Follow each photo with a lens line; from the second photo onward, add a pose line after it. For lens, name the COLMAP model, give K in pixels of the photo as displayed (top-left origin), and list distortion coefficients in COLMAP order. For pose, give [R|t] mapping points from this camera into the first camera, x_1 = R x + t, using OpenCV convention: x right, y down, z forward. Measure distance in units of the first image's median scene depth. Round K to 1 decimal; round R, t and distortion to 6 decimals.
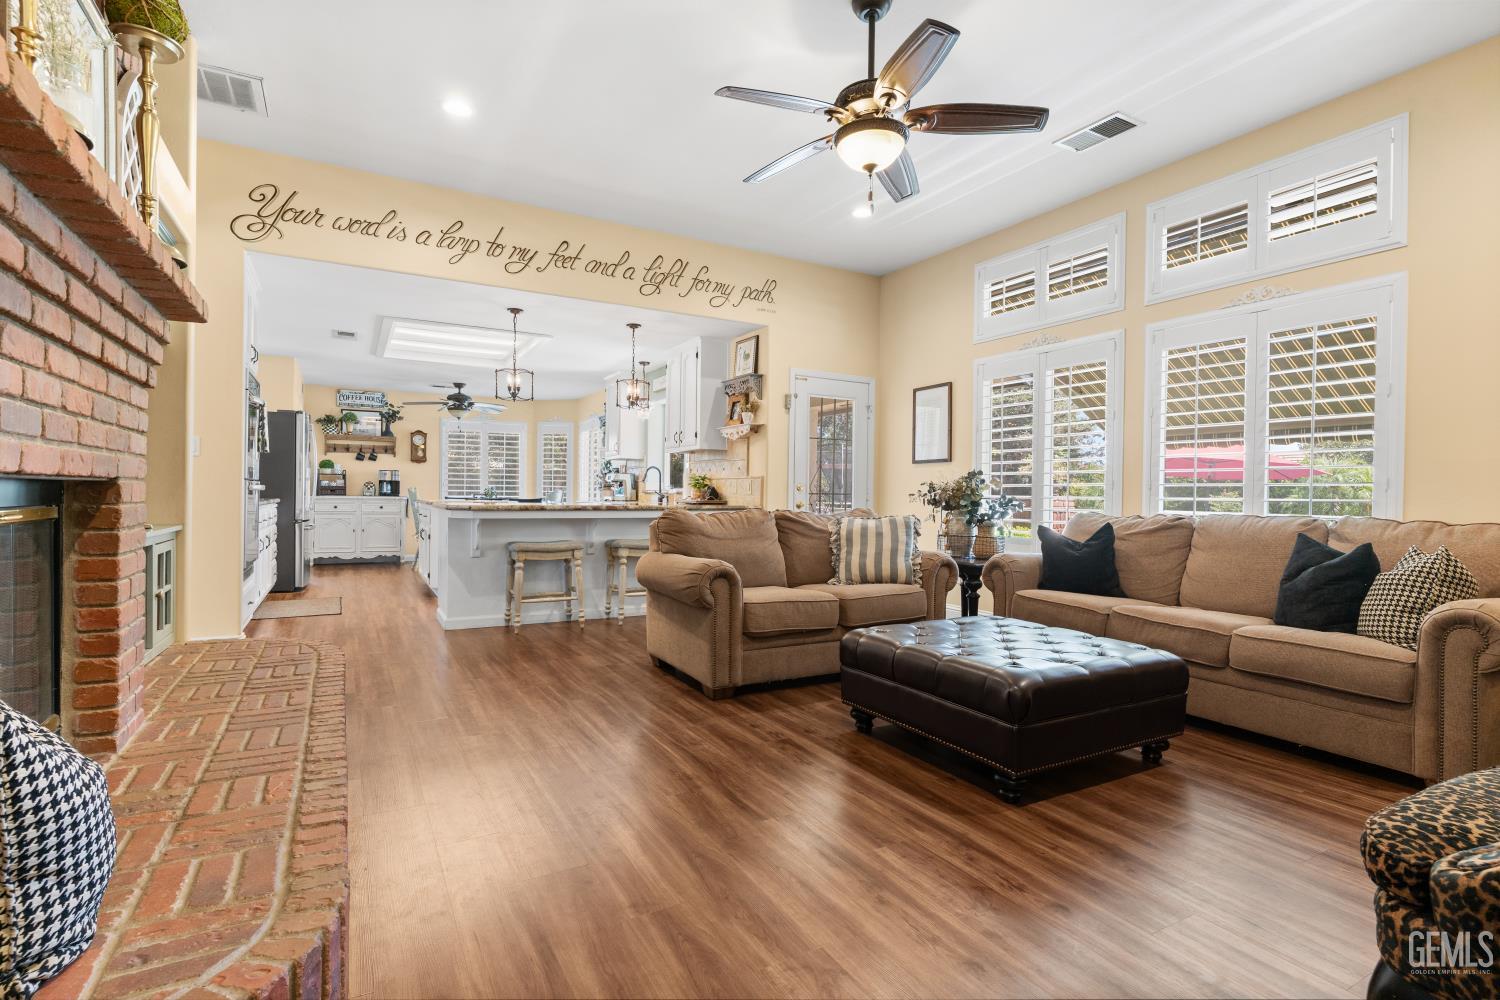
lens RADIAL K [[714.0, 0, 734.9], [0, 714.0, 493.9], [0, 0, 1]] dist [0.001985, -0.000770]
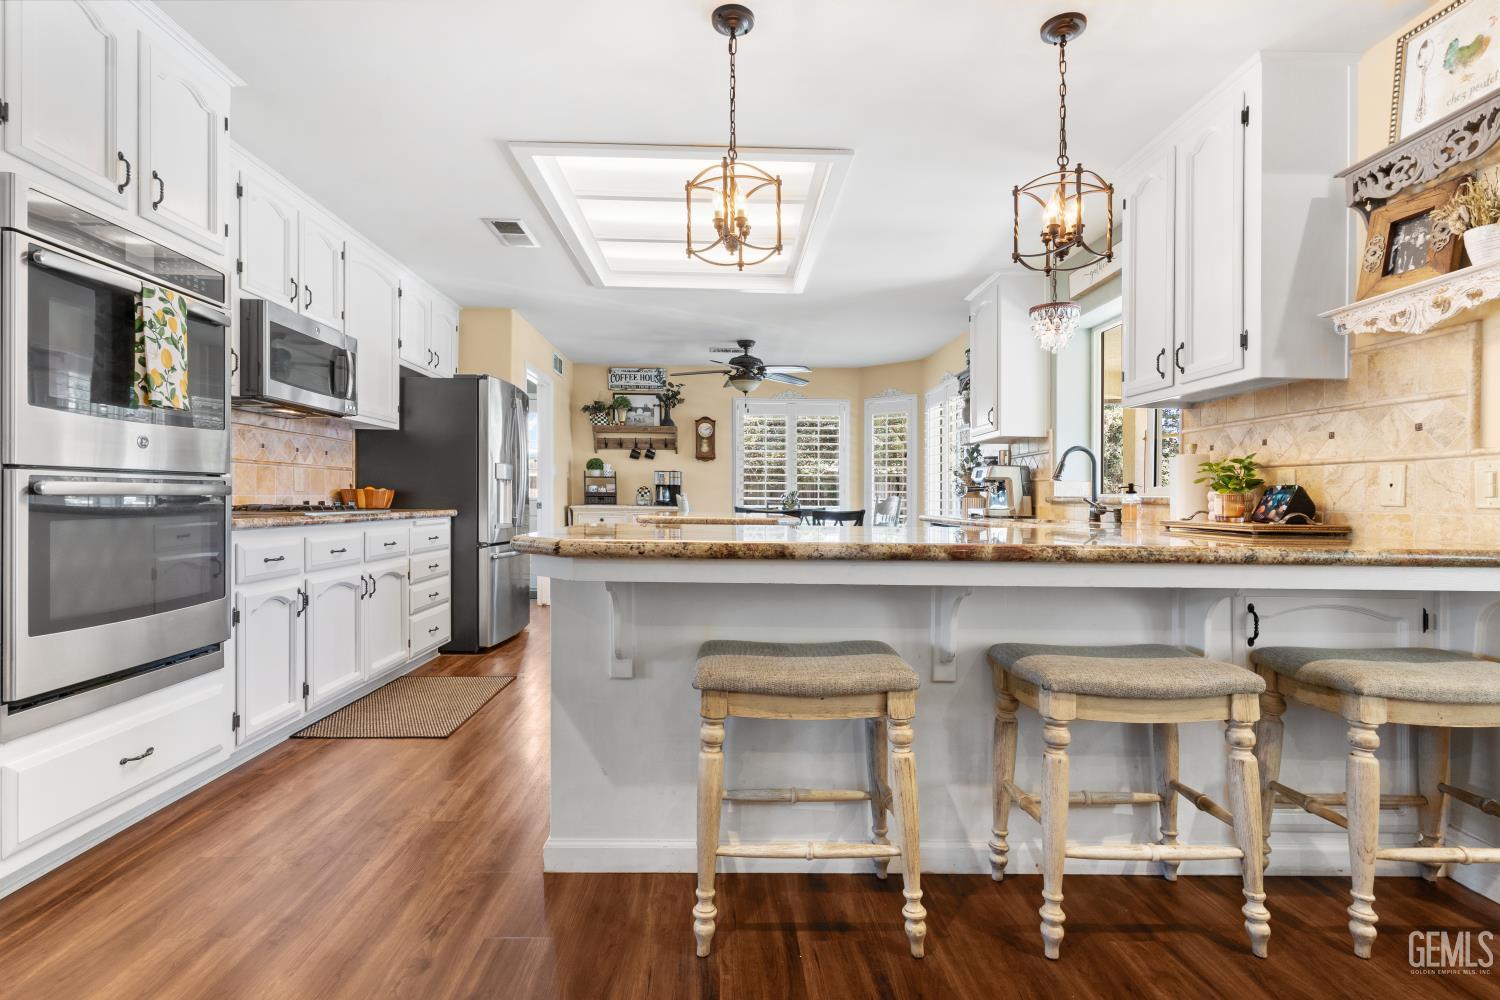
lens RADIAL K [[714.0, 0, 735.7], [0, 714.0, 494.3], [0, 0, 1]] dist [0.001985, -0.000770]
pose [[0.885998, -0.004420, -0.463667, -0.096056], [-0.000541, 0.999944, -0.010565, -0.001467], [0.463688, 0.009612, 0.885946, 0.475739]]
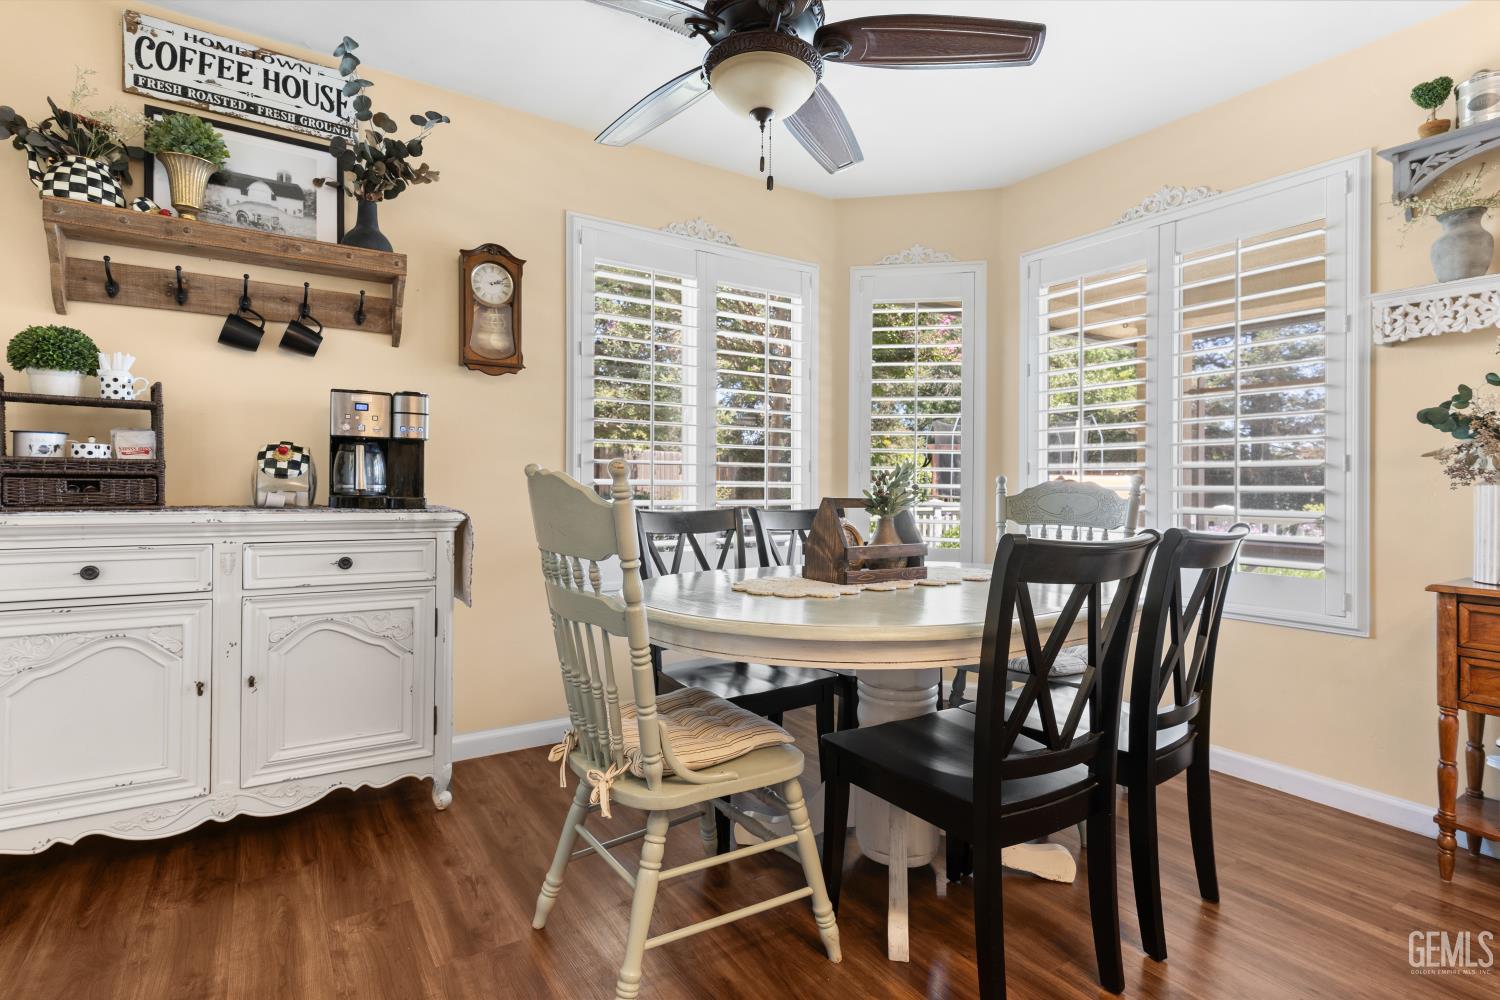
lens RADIAL K [[714.0, 0, 754.0], [0, 714.0, 477.7], [0, 0, 1]] dist [0.001985, -0.000770]
pose [[0.994826, -0.002785, 0.101557, -0.492574], [0.003698, 0.999954, -0.008802, -0.004884], [-0.101528, 0.009132, 0.994791, 0.967332]]
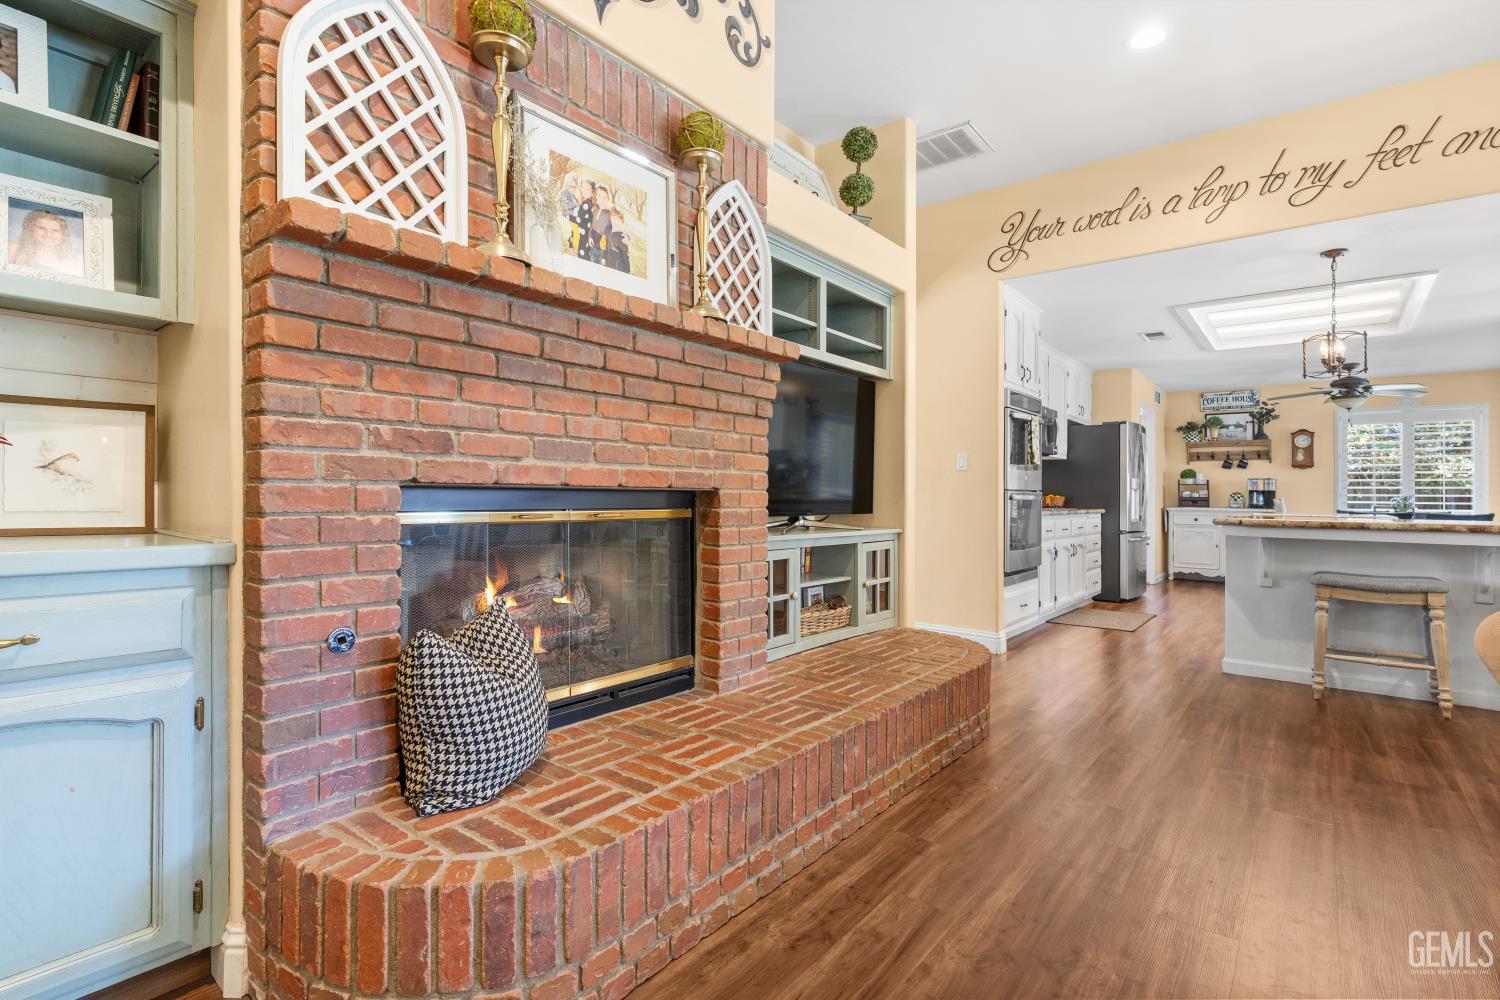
lens RADIAL K [[714.0, 0, 750.1], [0, 714.0, 493.5], [0, 0, 1]] dist [0.001985, -0.000770]
pose [[0.387735, -0.009984, -0.921717, 0.091047], [-0.006749, 0.999884, -0.013670, 0.000943], [0.921746, 0.011521, 0.387622, 0.124098]]
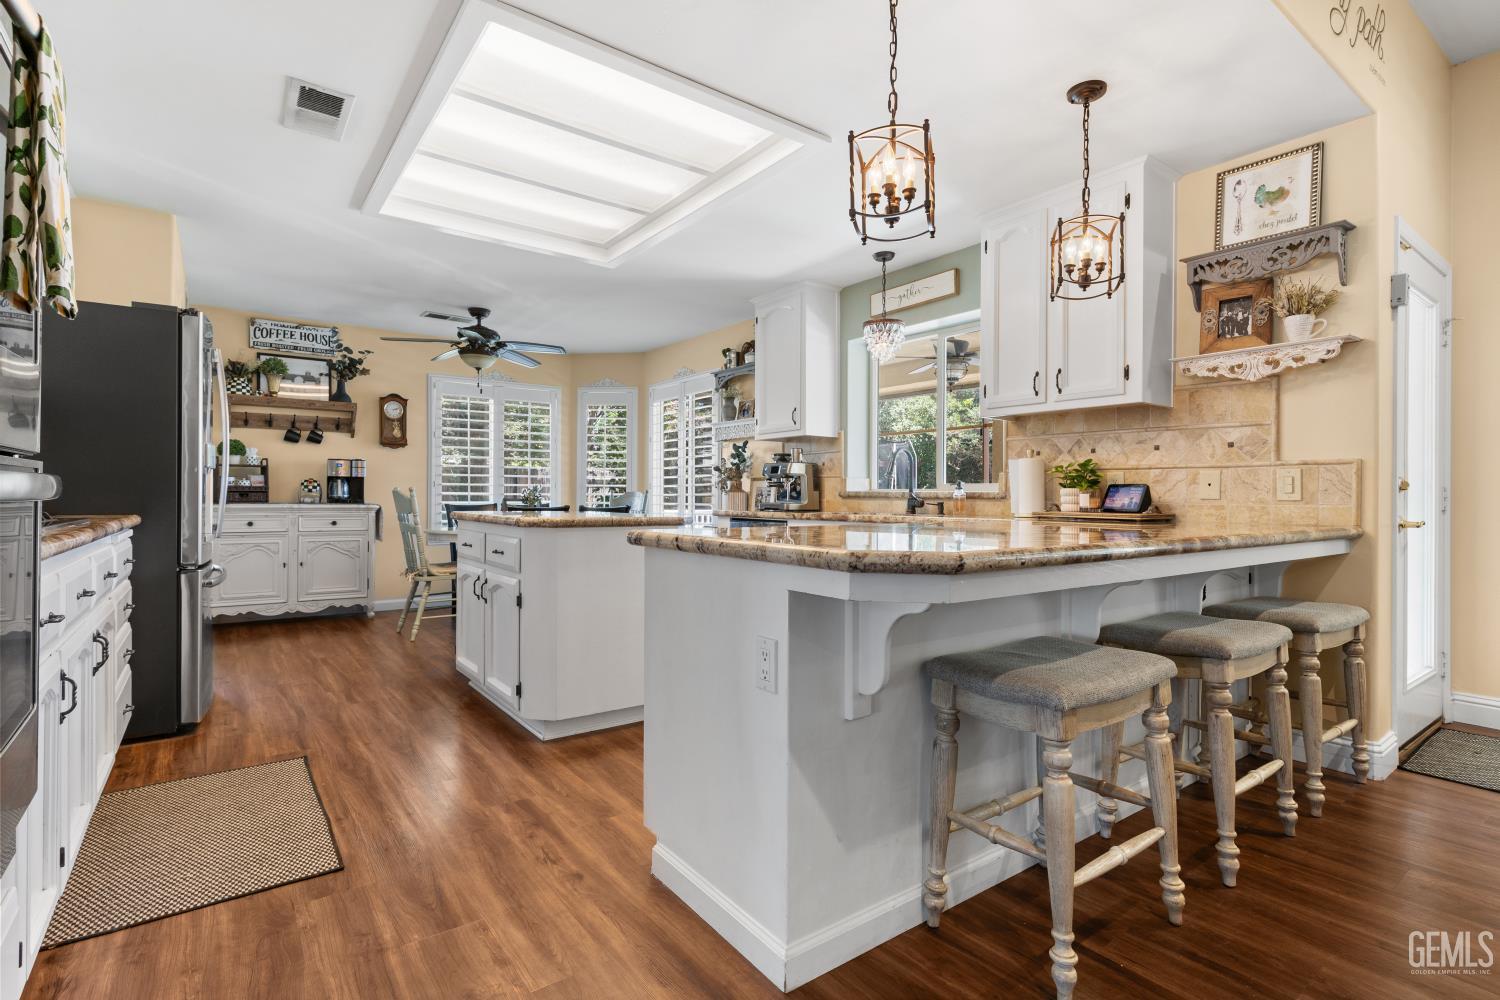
lens RADIAL K [[714.0, 0, 734.6], [0, 714.0, 488.6], [0, 0, 1]] dist [0.001985, -0.000770]
pose [[0.992011, -0.004354, 0.126079, -0.306151], [0.005190, 0.999967, -0.006307, -0.004667], [-0.126047, 0.006911, 0.992000, 0.479819]]
